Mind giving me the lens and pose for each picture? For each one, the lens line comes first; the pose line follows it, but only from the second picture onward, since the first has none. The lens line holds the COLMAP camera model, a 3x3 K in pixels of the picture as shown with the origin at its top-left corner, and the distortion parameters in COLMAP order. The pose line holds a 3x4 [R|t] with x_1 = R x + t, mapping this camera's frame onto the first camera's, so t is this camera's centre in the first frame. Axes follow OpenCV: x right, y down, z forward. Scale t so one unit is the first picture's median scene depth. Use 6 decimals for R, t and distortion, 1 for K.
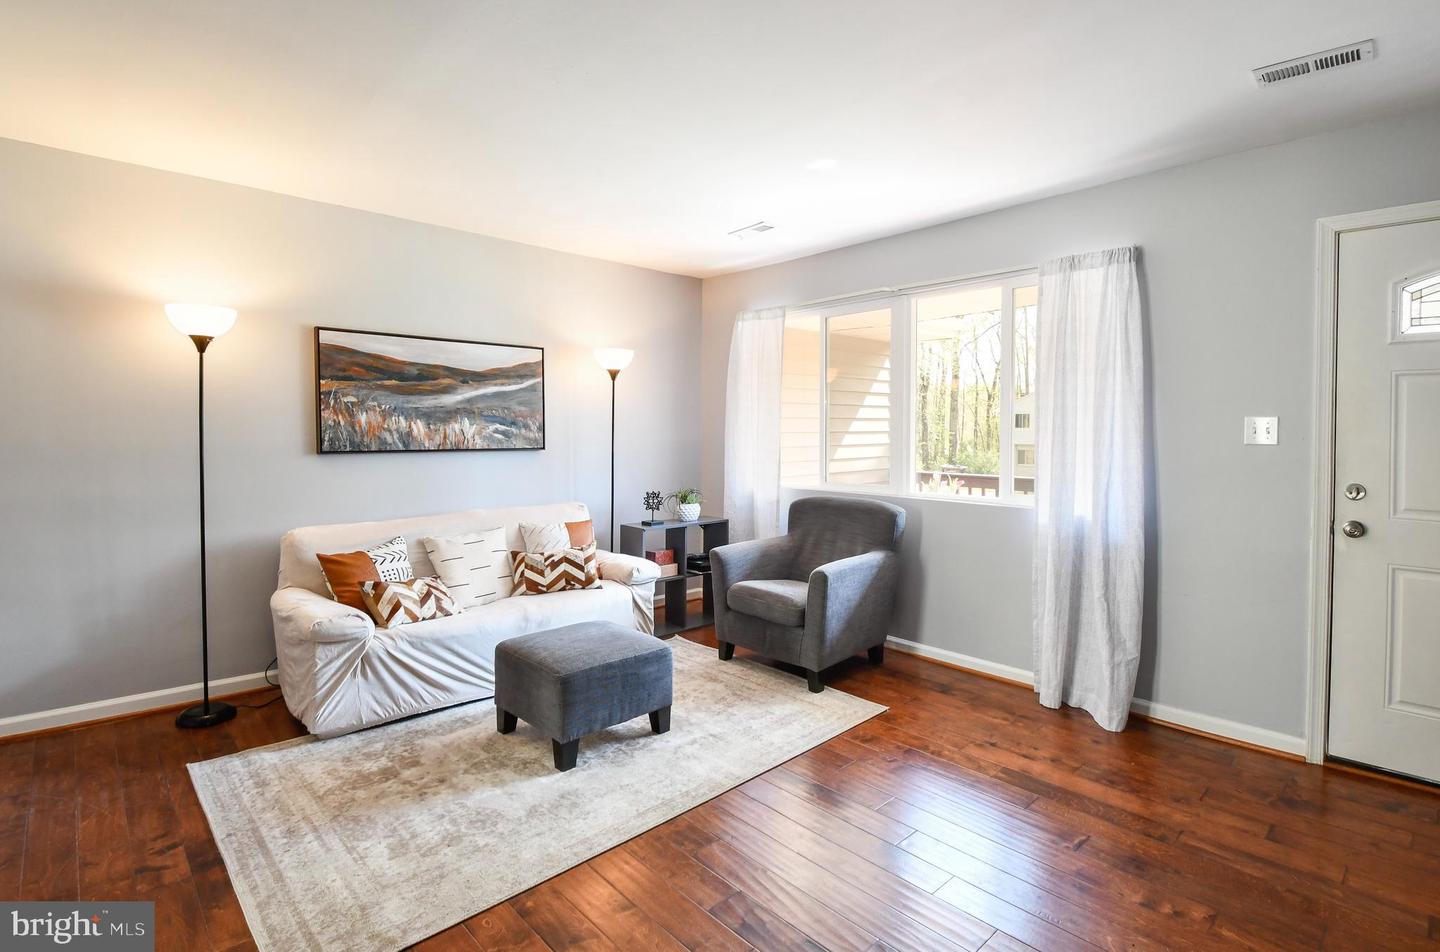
lens RADIAL K [[696.8, 0, 746.8], [0, 696.8, 451.5], [0, 0, 1]] dist [0.003384, -0.002966]
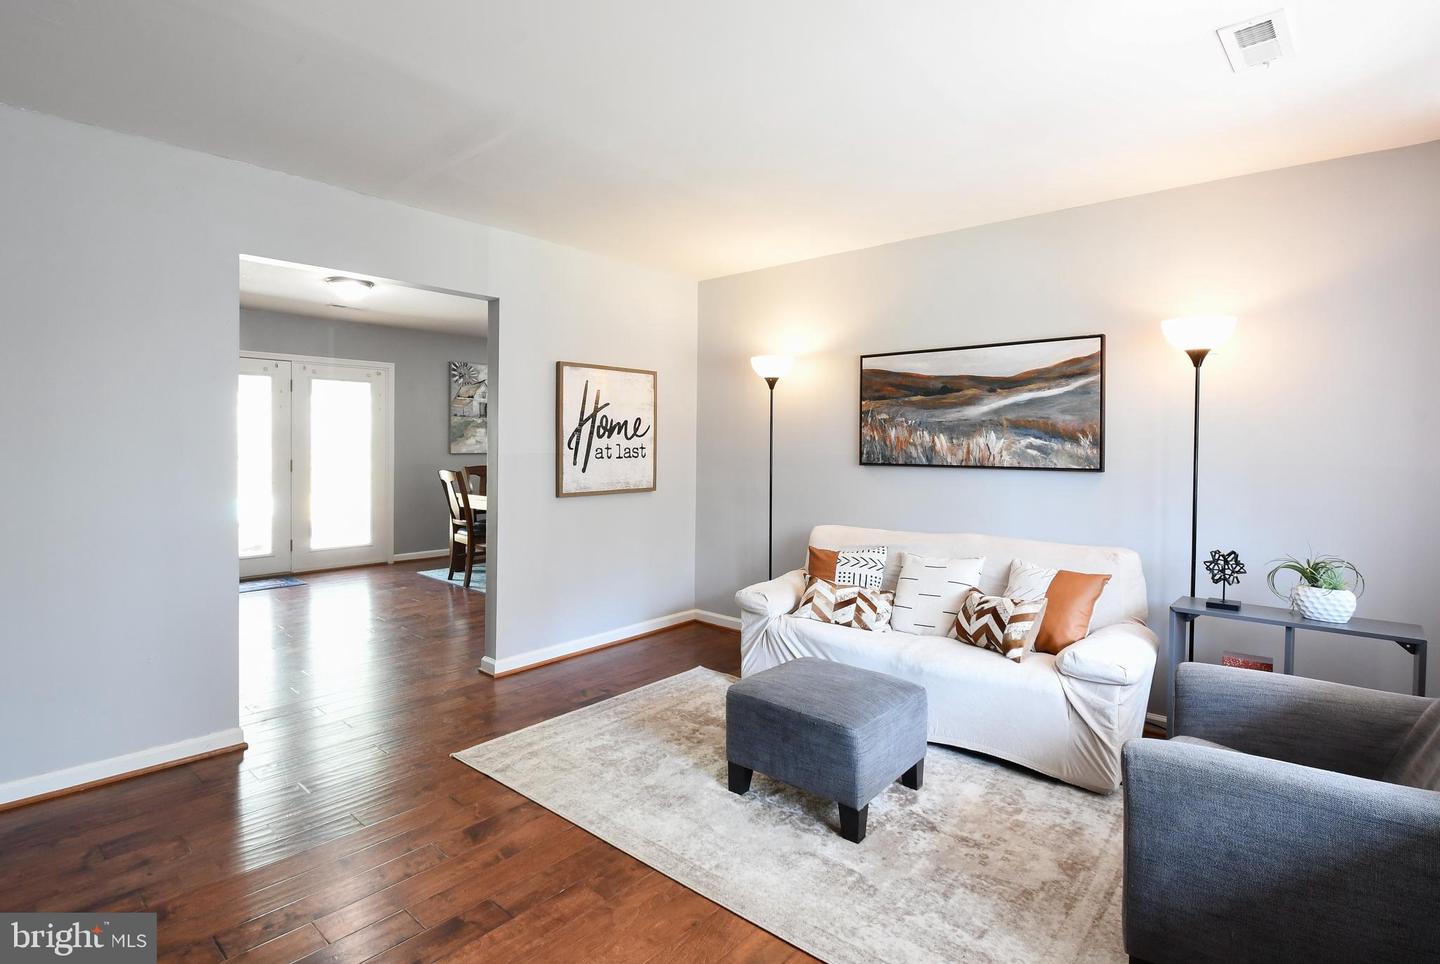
lens RADIAL K [[732.4, 0, 715.6], [0, 732.4, 450.7], [0, 0, 1]] dist [0.019820, -0.001671]
pose [[0.067975, 0.009606, -0.997641, 0.546227], [-0.033548, 0.999410, 0.007337, -0.019849], [0.997123, 0.032970, 0.068257, 0.634599]]
